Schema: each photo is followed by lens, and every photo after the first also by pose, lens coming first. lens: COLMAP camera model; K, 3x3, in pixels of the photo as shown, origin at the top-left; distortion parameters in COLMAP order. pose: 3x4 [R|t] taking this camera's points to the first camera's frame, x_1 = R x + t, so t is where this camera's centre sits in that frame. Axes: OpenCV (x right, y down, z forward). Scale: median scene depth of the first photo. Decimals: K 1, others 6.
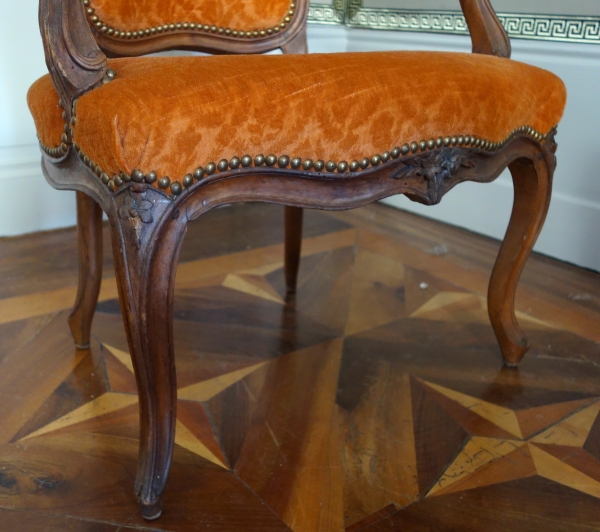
lens RADIAL K [[677.0, 0, 259.2], [0, 677.0, 265.3], [0, 0, 1]] dist [-0.011097, -0.021131]
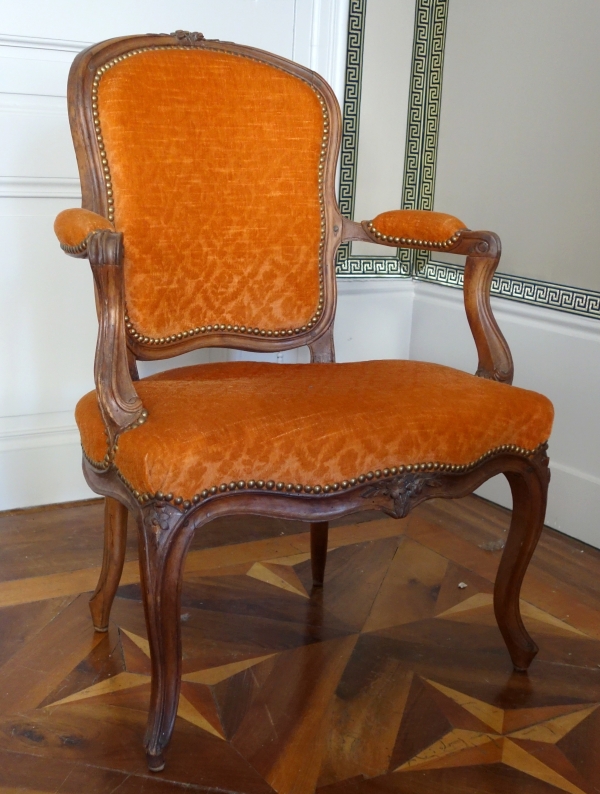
lens RADIAL K [[1077.3, 0, 280.9], [0, 1077.3, 393.9], [0, 0, 1]] dist [-0.009005, -0.024091]
pose [[0.996497, 0.033579, -0.076585, 0.148804], [-0.043403, 0.990504, -0.130451, -0.039565], [0.071478, 0.133318, 0.988492, -0.771072]]
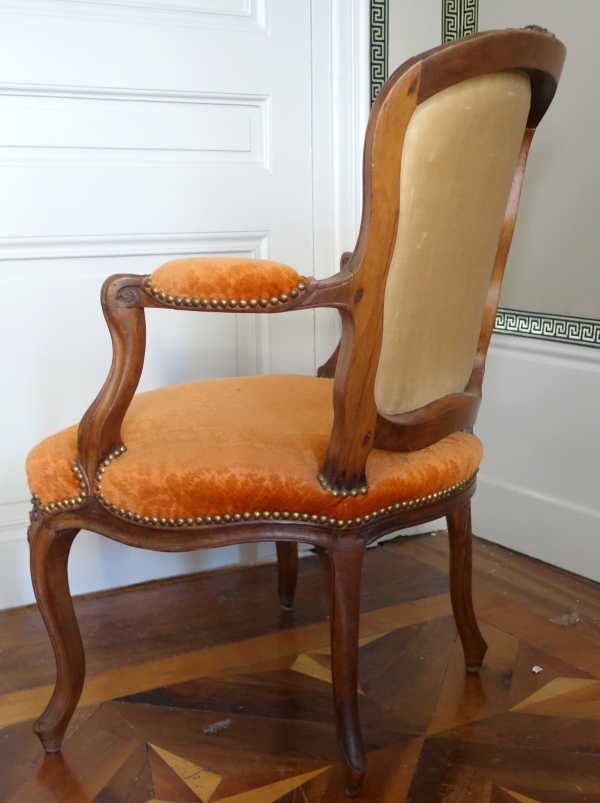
lens RADIAL K [[1077.9, 0, 296.4], [0, 1077.9, 410.3], [0, 0, 1]] dist [-0.008540, -0.022669]
pose [[0.995025, -0.023672, -0.096775, 0.130813], [0.006867, 0.985348, -0.170416, -0.086869], [0.099391, 0.168904, 0.980608, -0.527614]]
